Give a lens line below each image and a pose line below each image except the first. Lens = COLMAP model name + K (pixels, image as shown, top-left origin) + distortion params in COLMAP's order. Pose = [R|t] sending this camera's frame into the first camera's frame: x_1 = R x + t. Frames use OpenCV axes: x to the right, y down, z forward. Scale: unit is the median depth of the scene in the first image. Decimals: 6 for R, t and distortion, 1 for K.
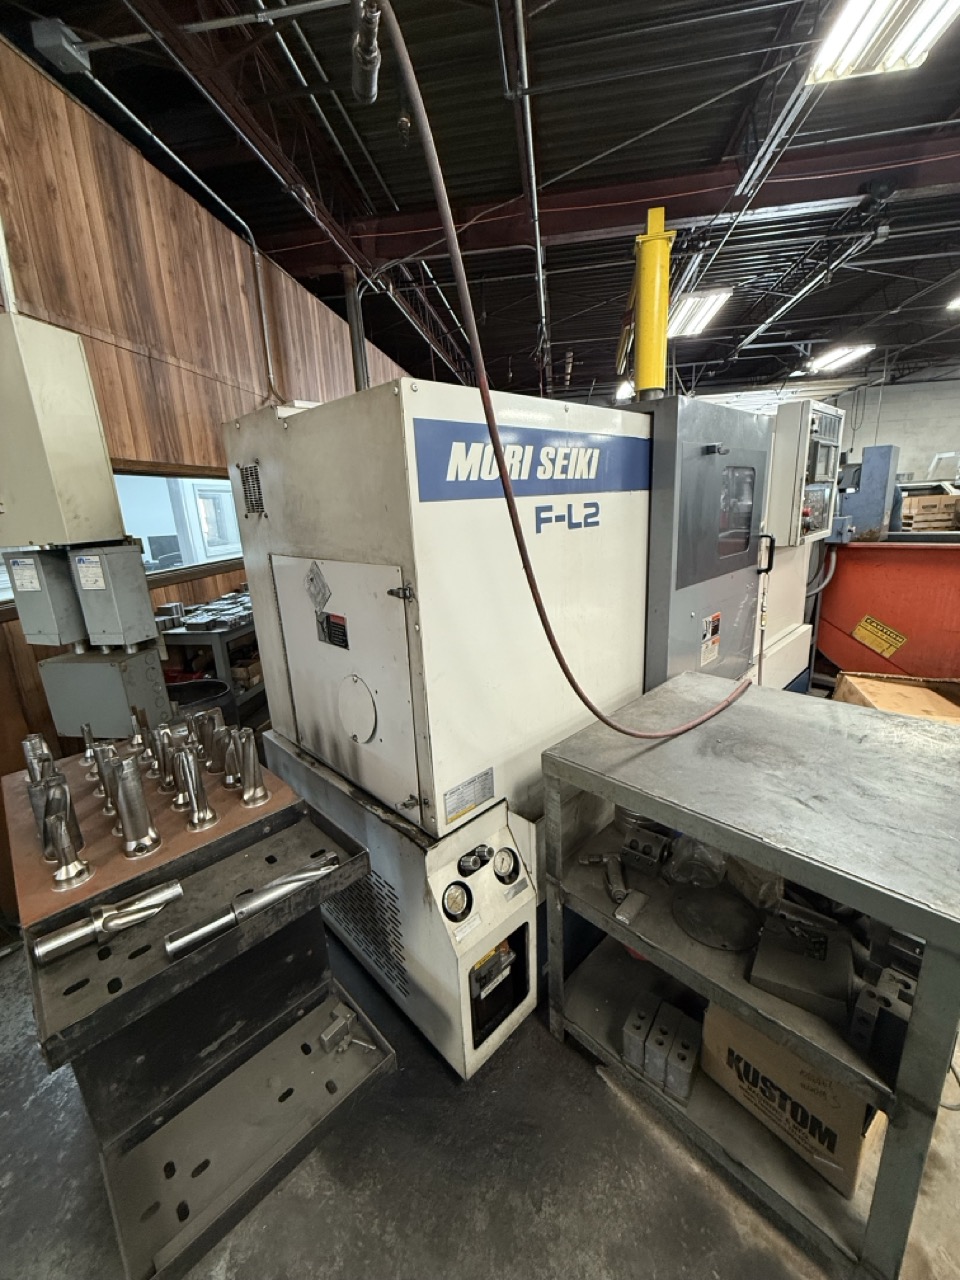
lens RADIAL K [[511.4, 0, 478.6], [0, 511.4, 630.6], [0, 0, 1]] dist [0.001901, -0.000406]
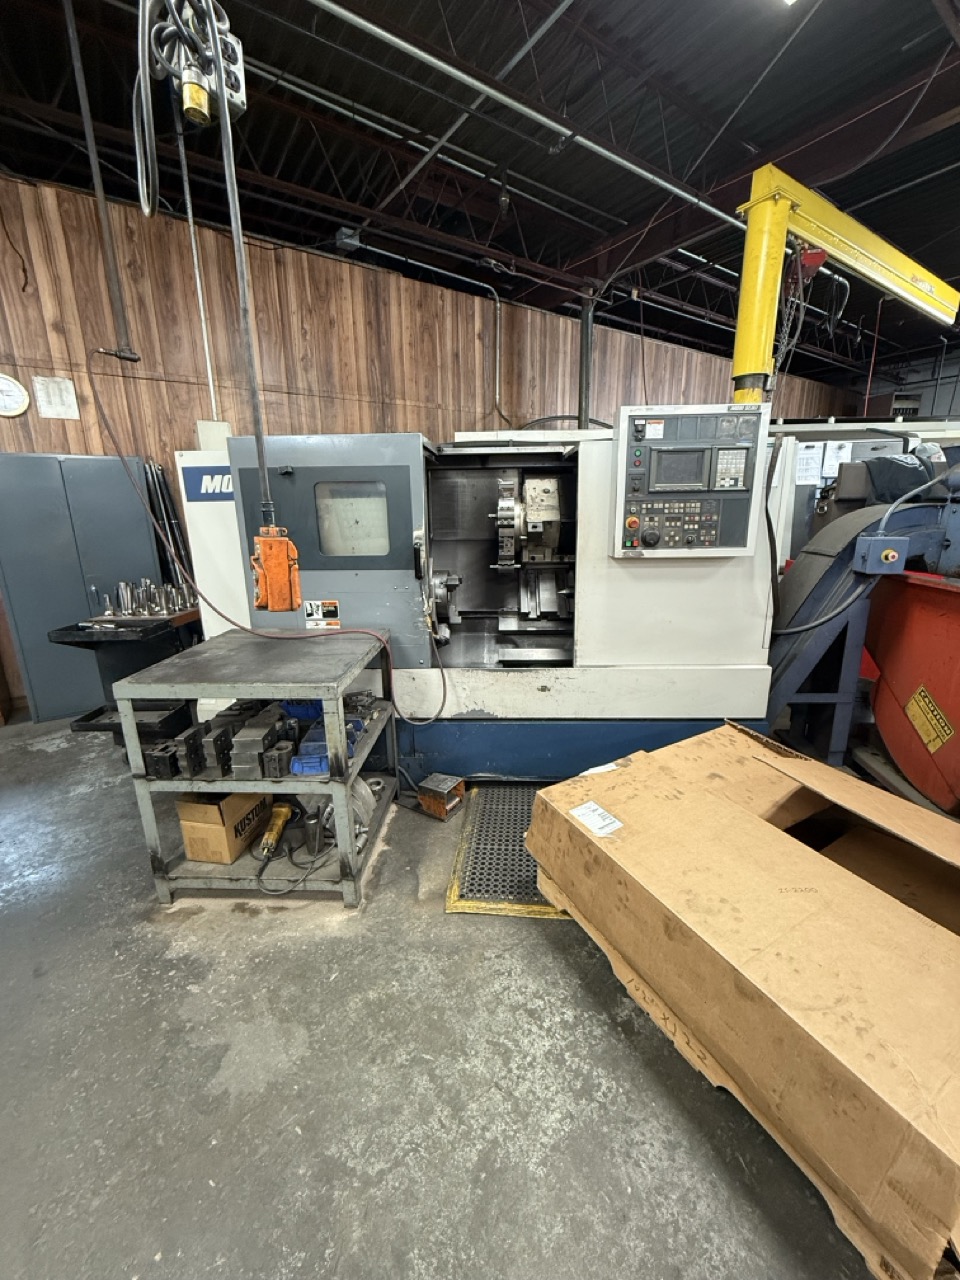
lens RADIAL K [[511.4, 0, 482.1], [0, 511.4, 632.0], [0, 0, 1]] dist [0.001901, -0.000406]
pose [[0.685949, 0.216595, -0.694666, 0.834773], [-0.195203, 0.974452, 0.111078, -0.062333], [0.700978, 0.059407, 0.710704, 0.099766]]
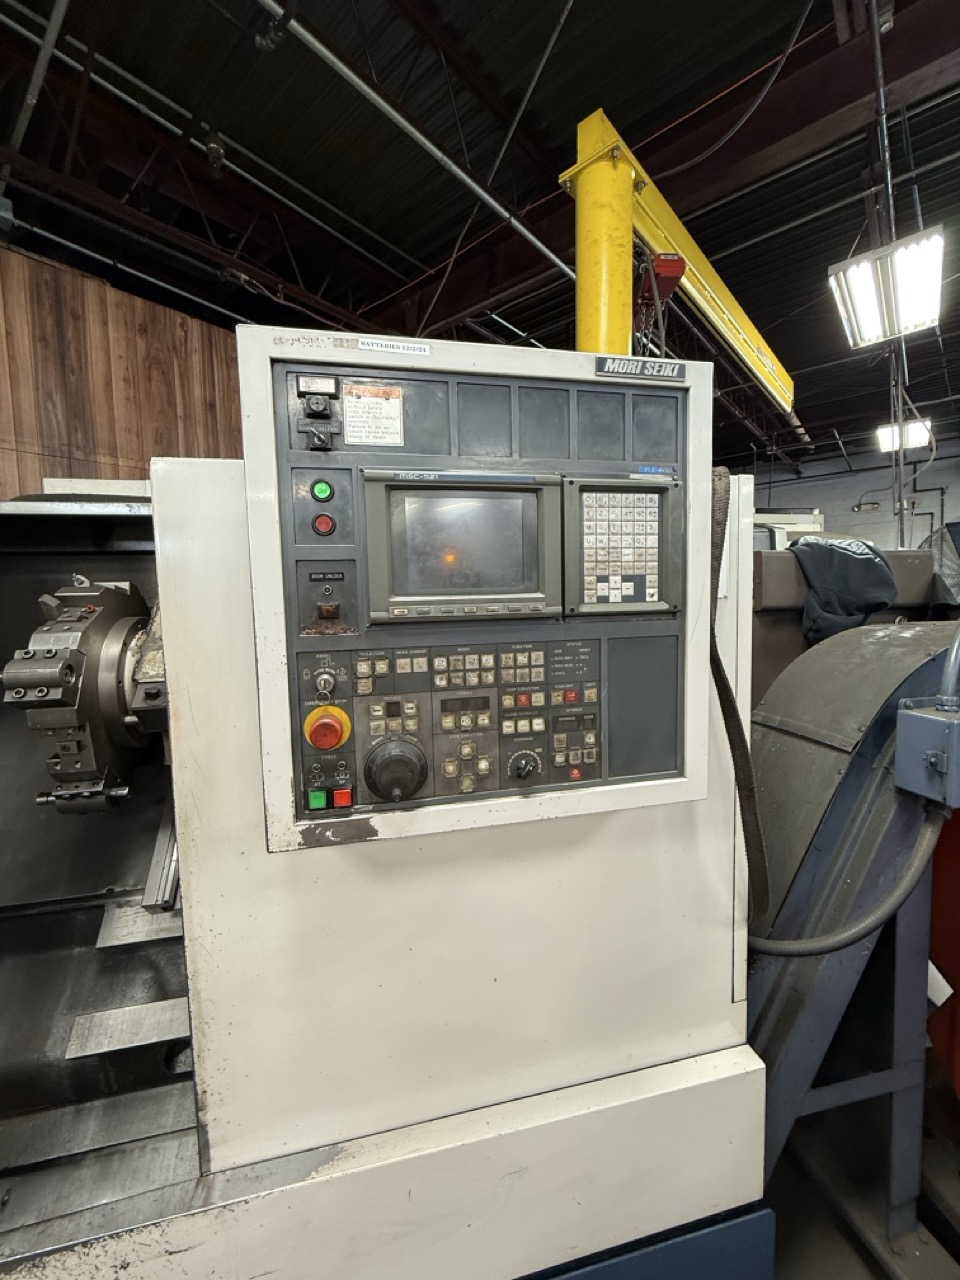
lens RADIAL K [[511.4, 0, 481.3], [0, 511.4, 631.6], [0, 0, 1]] dist [0.001901, -0.000406]
pose [[0.847499, 0.070488, -0.526096, 0.613011], [-0.148195, 0.983152, -0.107004, -0.192793], [0.509690, 0.168651, 0.843666, 0.583464]]
